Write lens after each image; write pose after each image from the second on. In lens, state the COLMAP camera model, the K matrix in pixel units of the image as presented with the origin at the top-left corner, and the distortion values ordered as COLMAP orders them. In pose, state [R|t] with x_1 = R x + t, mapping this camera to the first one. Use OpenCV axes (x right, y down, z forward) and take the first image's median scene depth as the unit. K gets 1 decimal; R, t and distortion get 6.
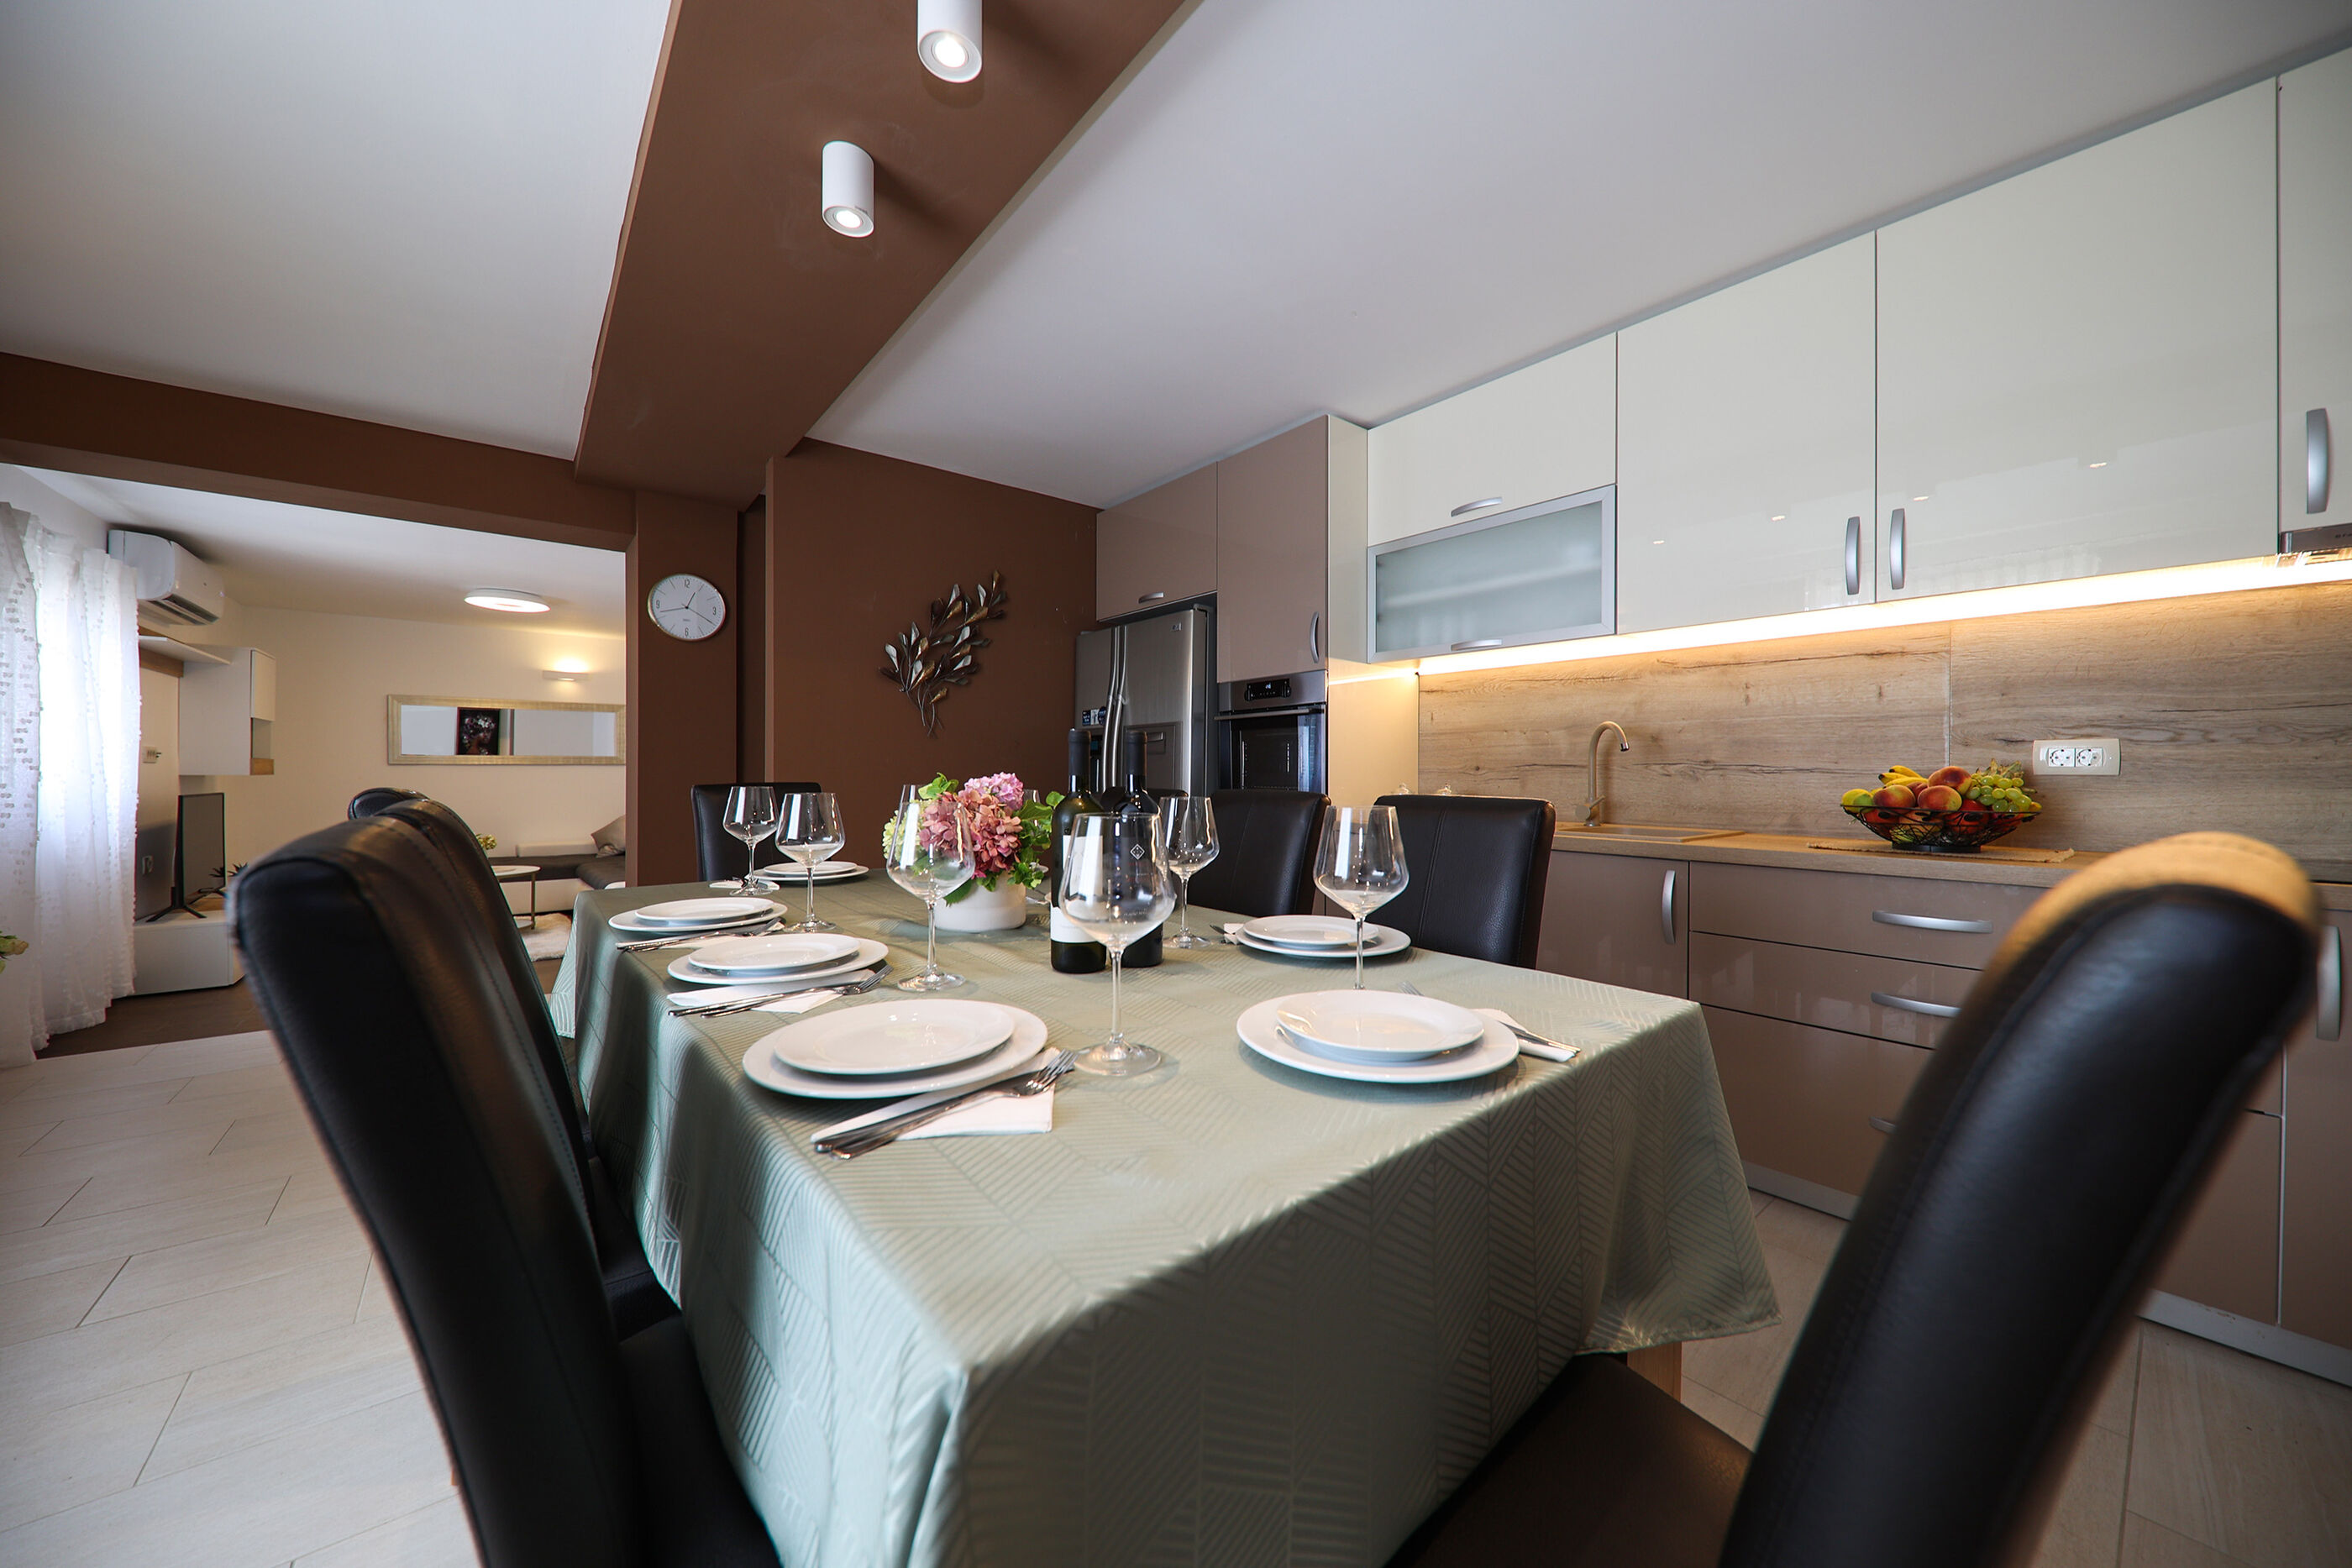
lens RADIAL K [[833.7, 0, 1171.2], [0, 833.7, 775.5], [0, 0, 1]] dist [0.009250, -0.004599]
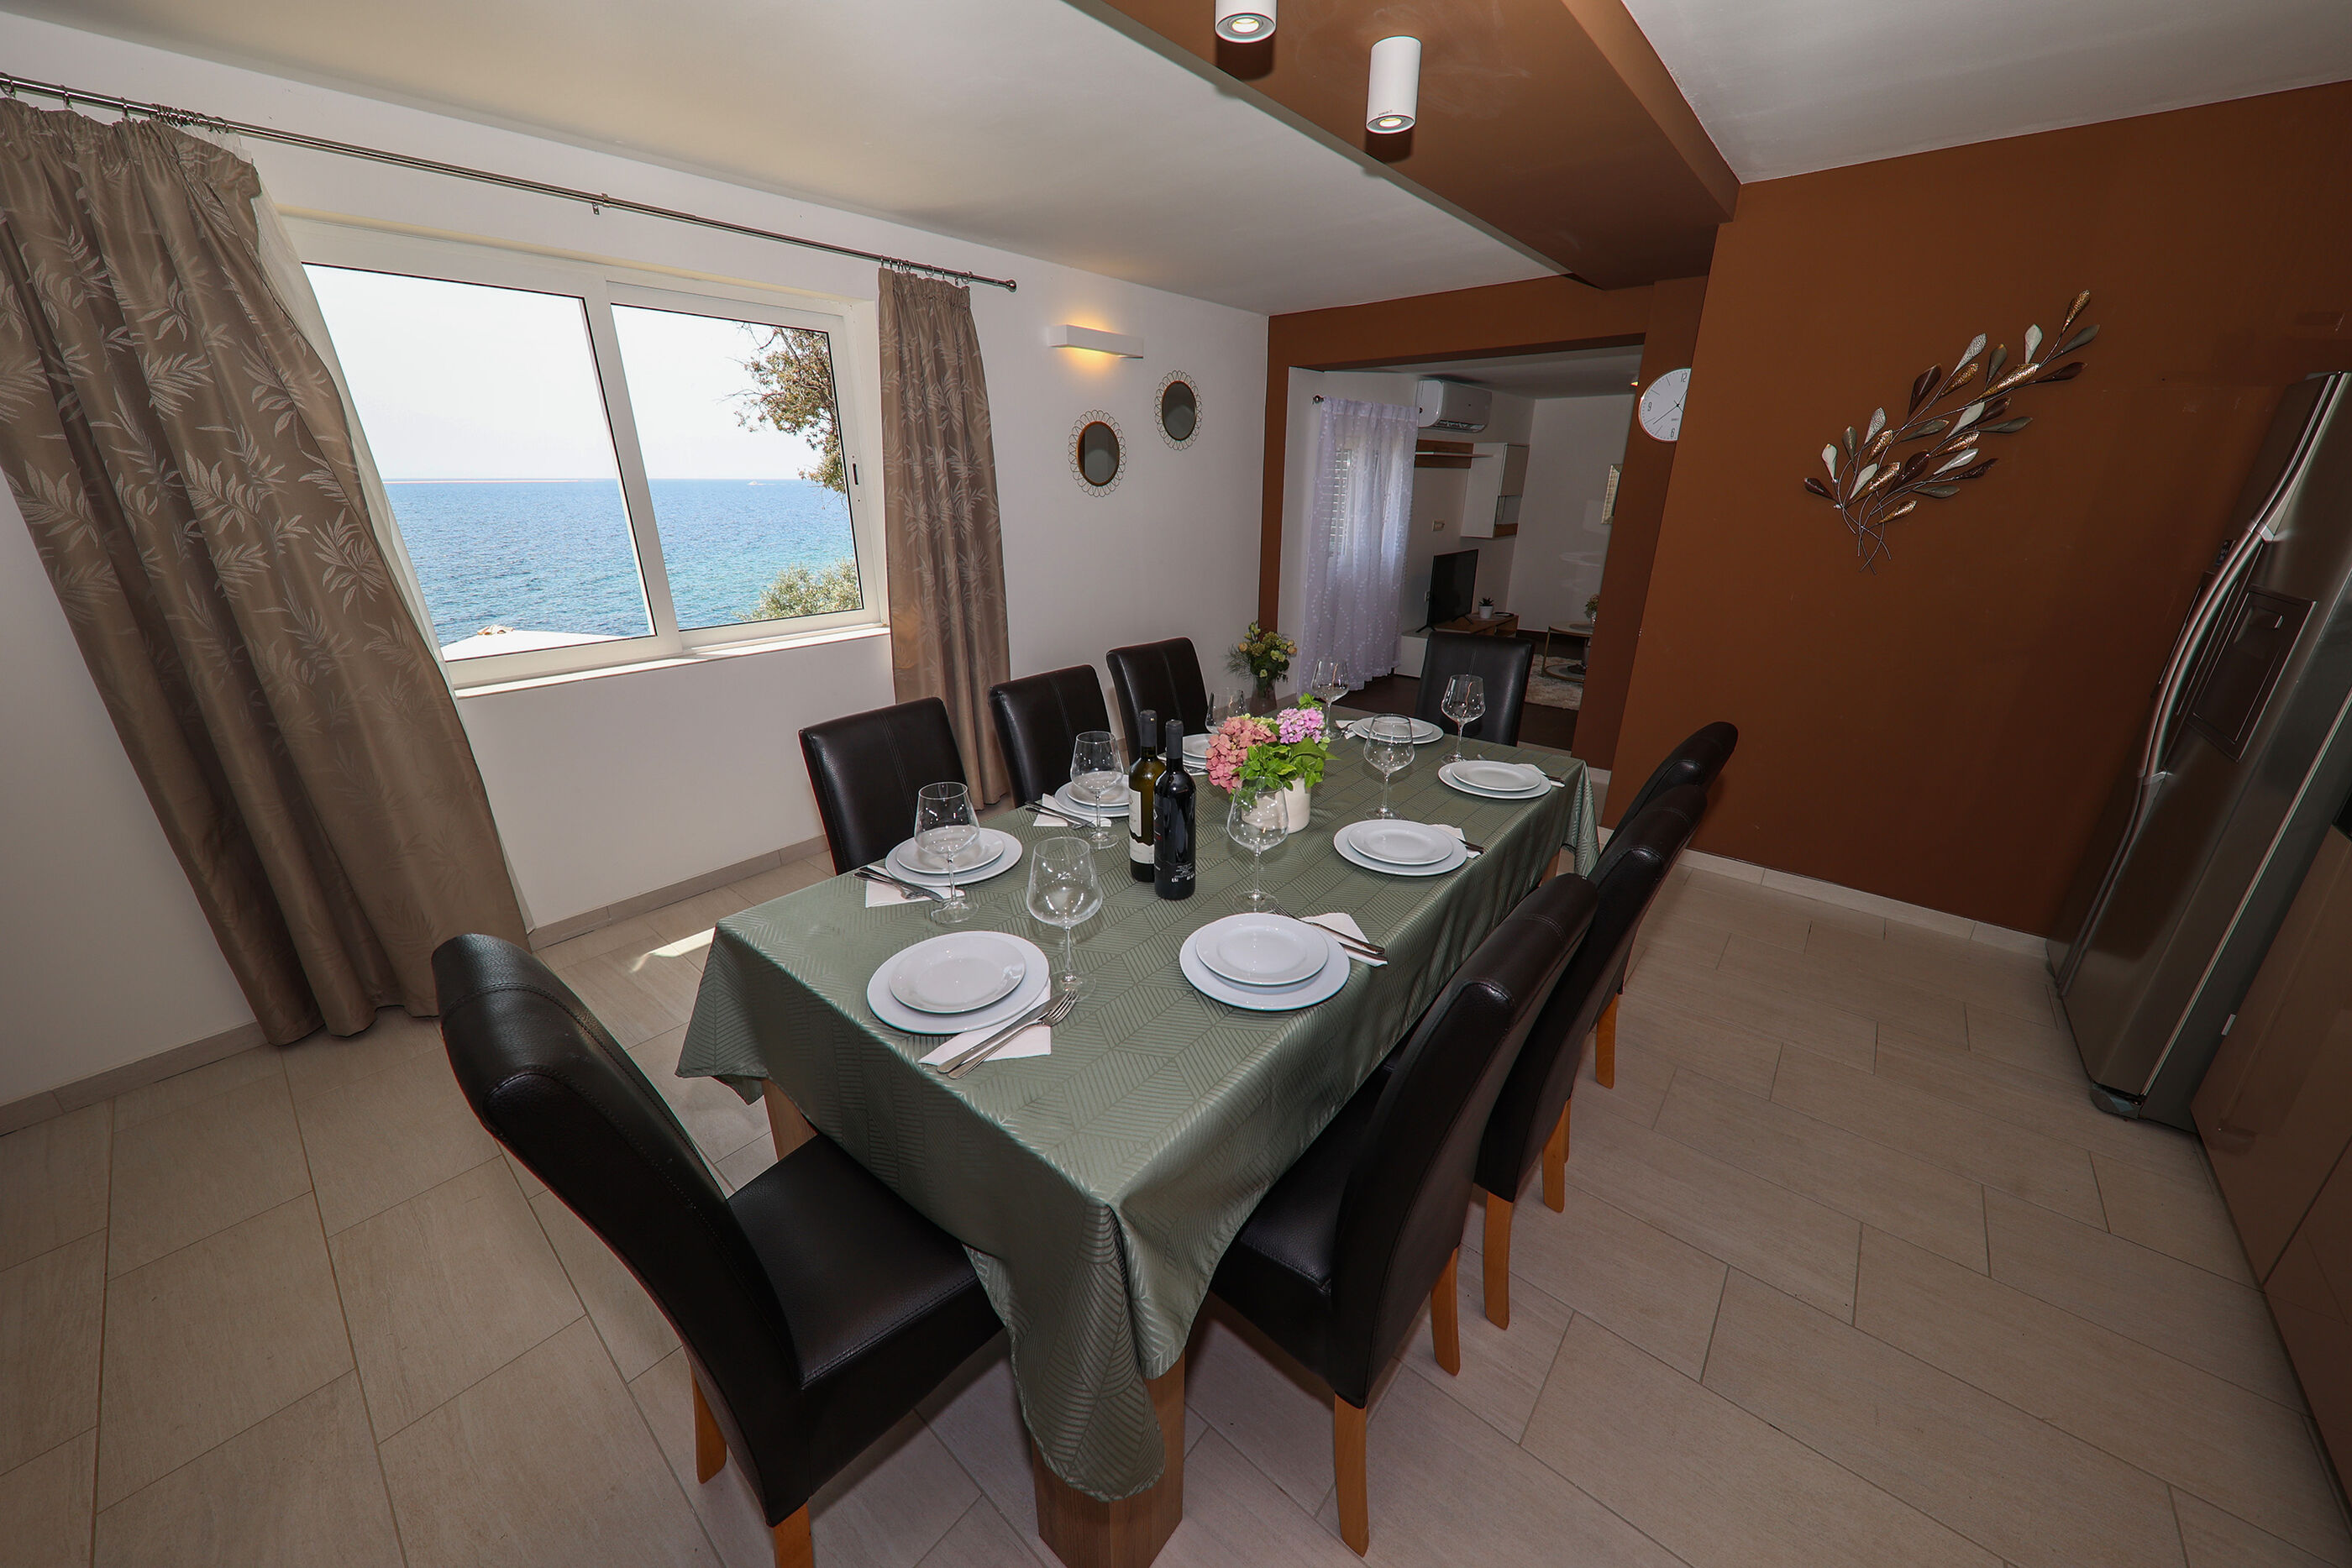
lens RADIAL K [[833.7, 0, 1171.2], [0, 833.7, 775.5], [0, 0, 1]] dist [0.009250, -0.004599]
pose [[0.198488, 0.324269, -0.924906, 0.389592], [-0.007194, 0.944139, 0.329468, -0.136063], [0.980077, -0.058742, 0.189733, 0.289385]]
